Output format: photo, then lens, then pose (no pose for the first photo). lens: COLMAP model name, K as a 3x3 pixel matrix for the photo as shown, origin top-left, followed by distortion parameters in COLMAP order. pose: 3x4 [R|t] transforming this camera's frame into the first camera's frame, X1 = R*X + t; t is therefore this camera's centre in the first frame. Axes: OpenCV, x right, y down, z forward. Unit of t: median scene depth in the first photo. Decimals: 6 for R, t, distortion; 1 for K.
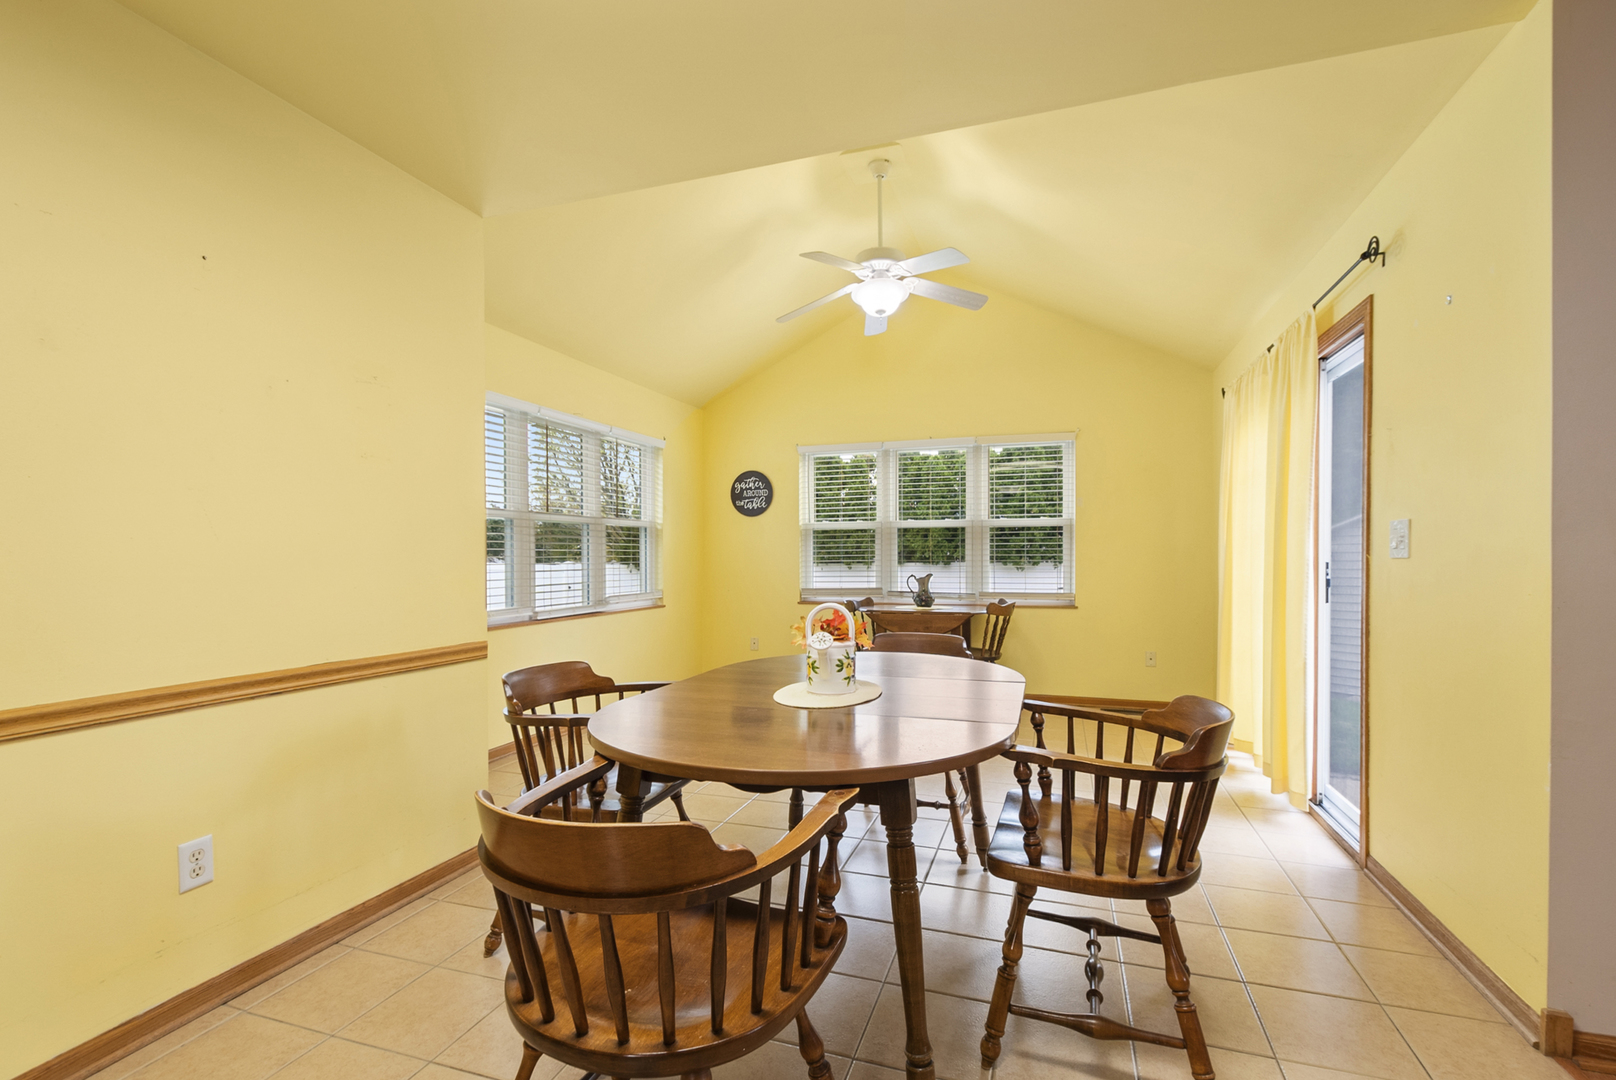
lens RADIAL K [[711.4, 0, 821.7], [0, 711.4, 563.1], [0, 0, 1]] dist [0.008217, -0.003085]
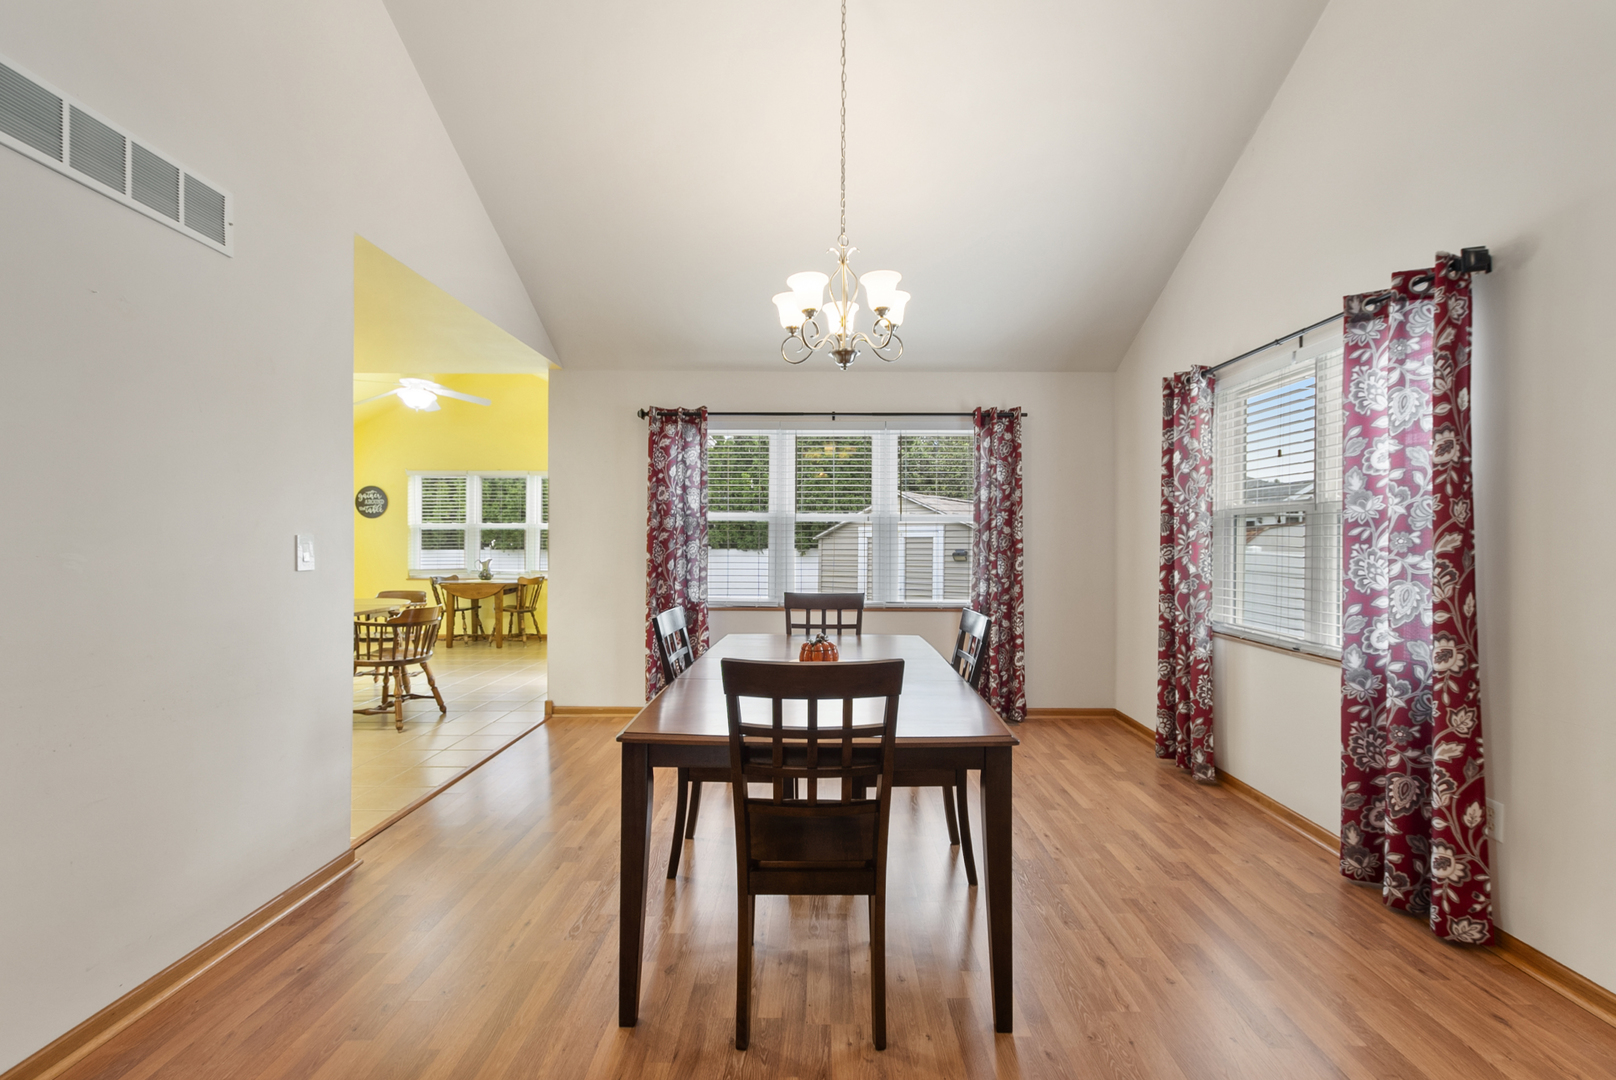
lens RADIAL K [[711.4, 0, 814.5], [0, 711.4, 542.1], [0, 0, 1]] dist [0.008217, -0.003085]
pose [[0.954279, 0.004726, 0.298879, 0.335153], [-0.002414, 0.999964, -0.008102, -0.010481], [-0.298906, 0.007010, 0.954257, -0.640008]]
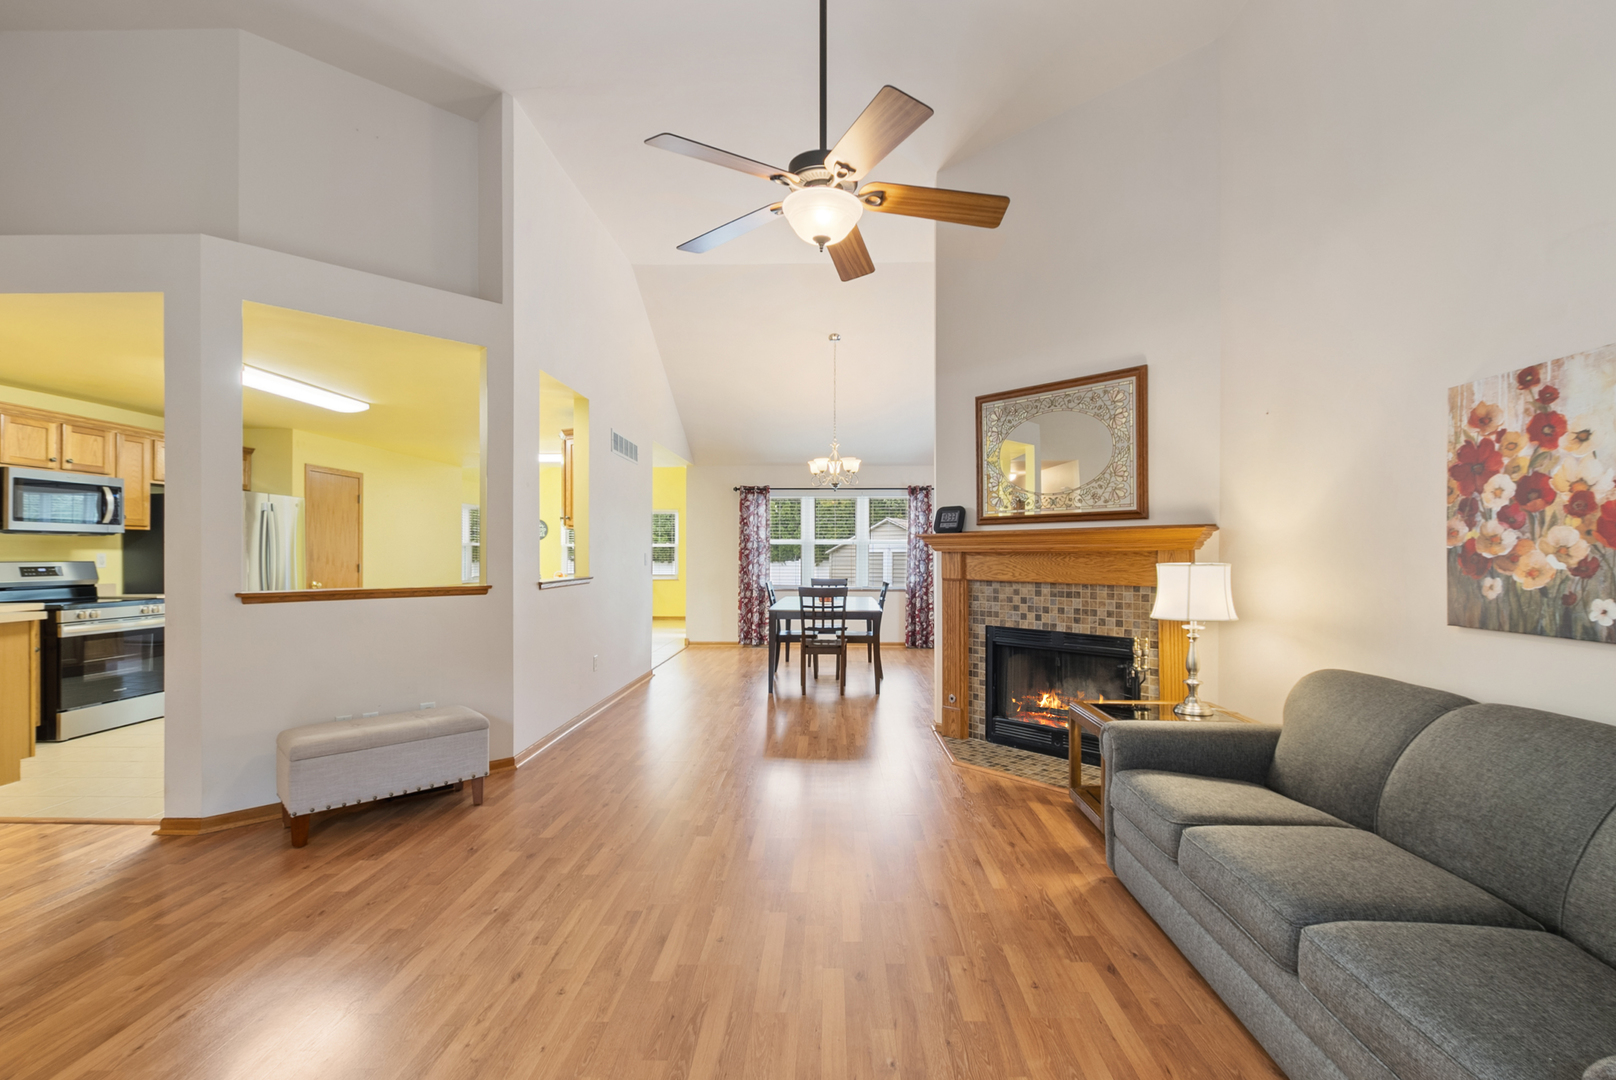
lens RADIAL K [[711.4, 0, 818.2], [0, 711.4, 551.4], [0, 0, 1]] dist [0.008217, -0.003085]
pose [[0.958279, 0.004205, 0.285805, 0.106156], [-0.000089, 0.999896, -0.014413, -0.002782], [-0.285836, 0.013786, 0.958180, -1.392913]]
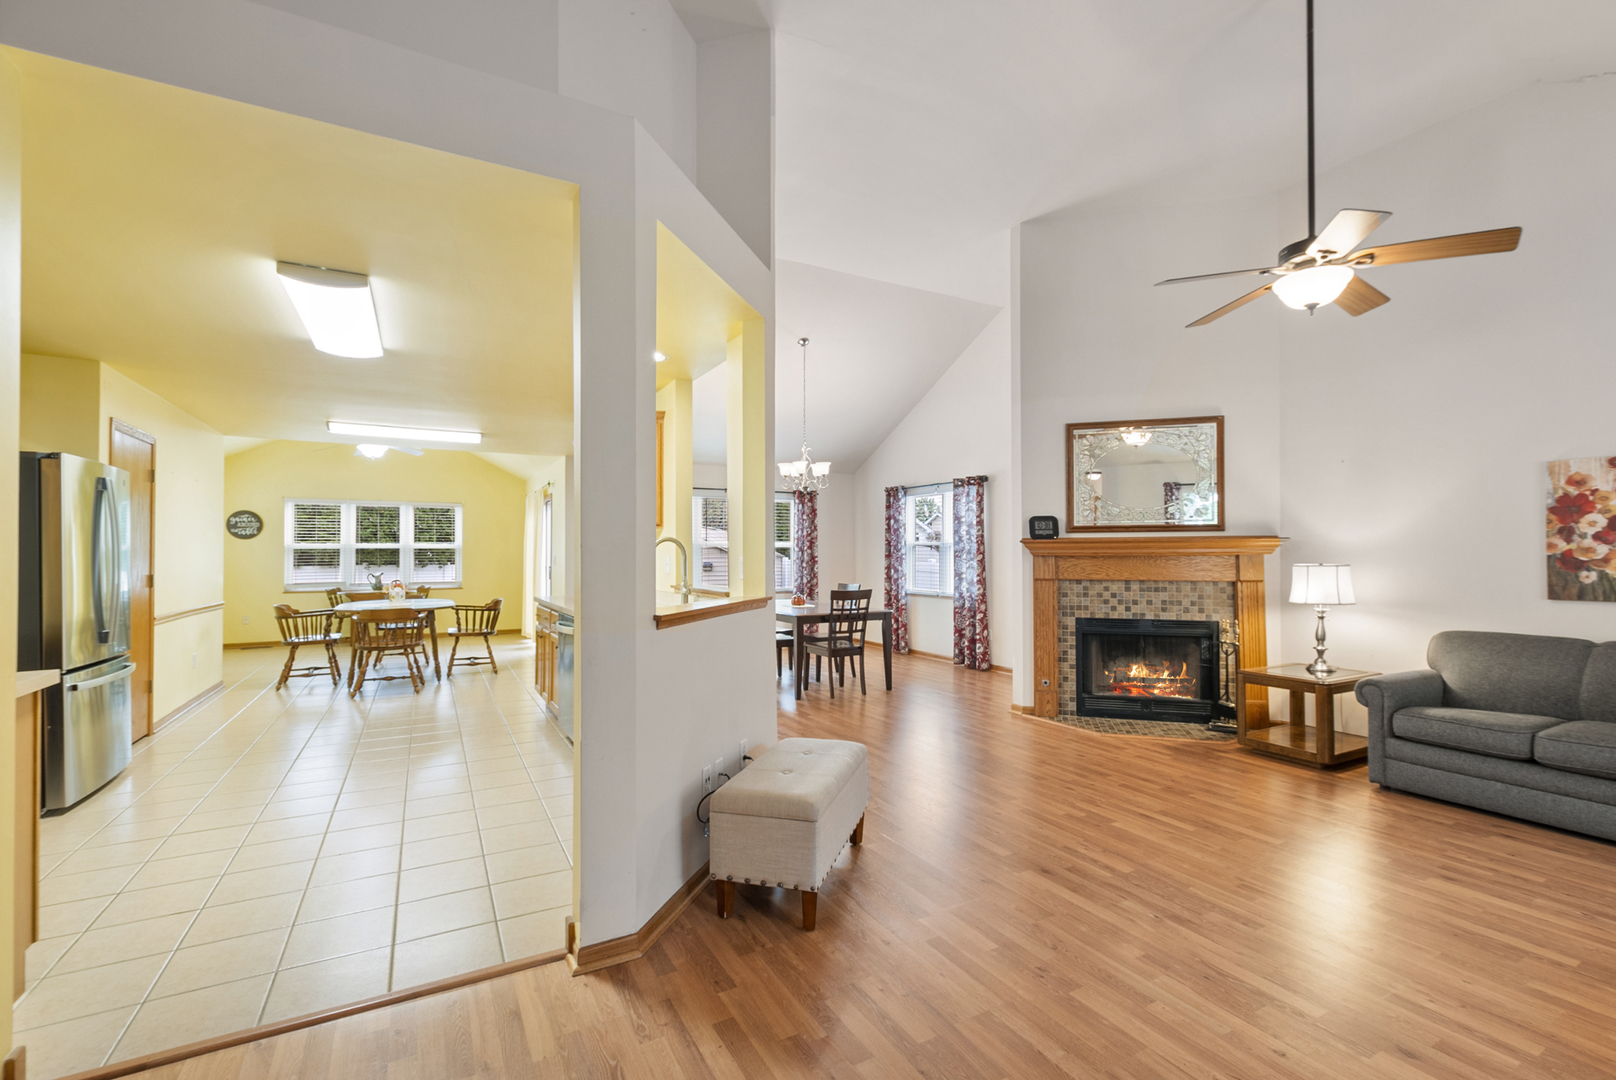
lens RADIAL K [[711.4, 0, 821.8], [0, 711.4, 546.6], [0, 0, 1]] dist [0.008217, -0.003085]
pose [[0.680179, 0.009737, 0.732982, -0.412874], [0.007234, 0.999774, -0.019994, -0.009177], [-0.733010, 0.018902, 0.679955, -1.071190]]
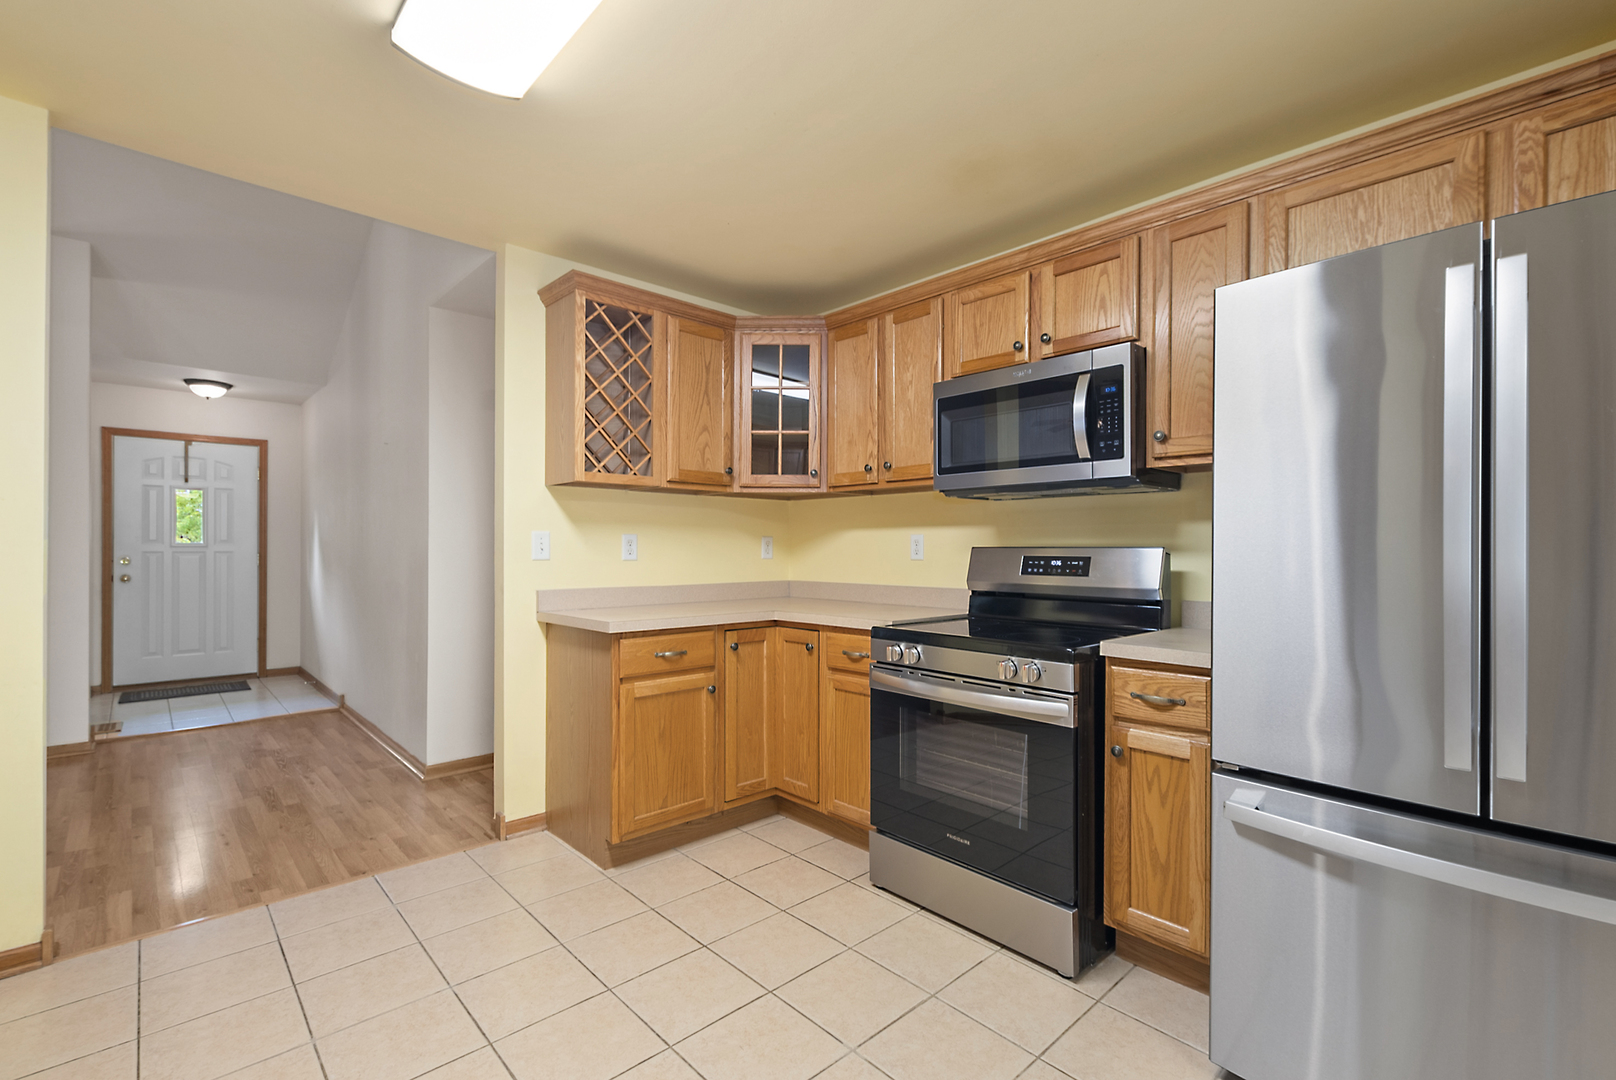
lens RADIAL K [[711.4, 0, 819.2], [0, 711.4, 544.9], [0, 0, 1]] dist [0.008217, -0.003085]
pose [[-0.481123, -0.000265, -0.876653, -0.090296], [-0.009455, 0.999943, 0.004886, -0.004773], [0.876602, 0.010640, -0.481098, -0.199655]]
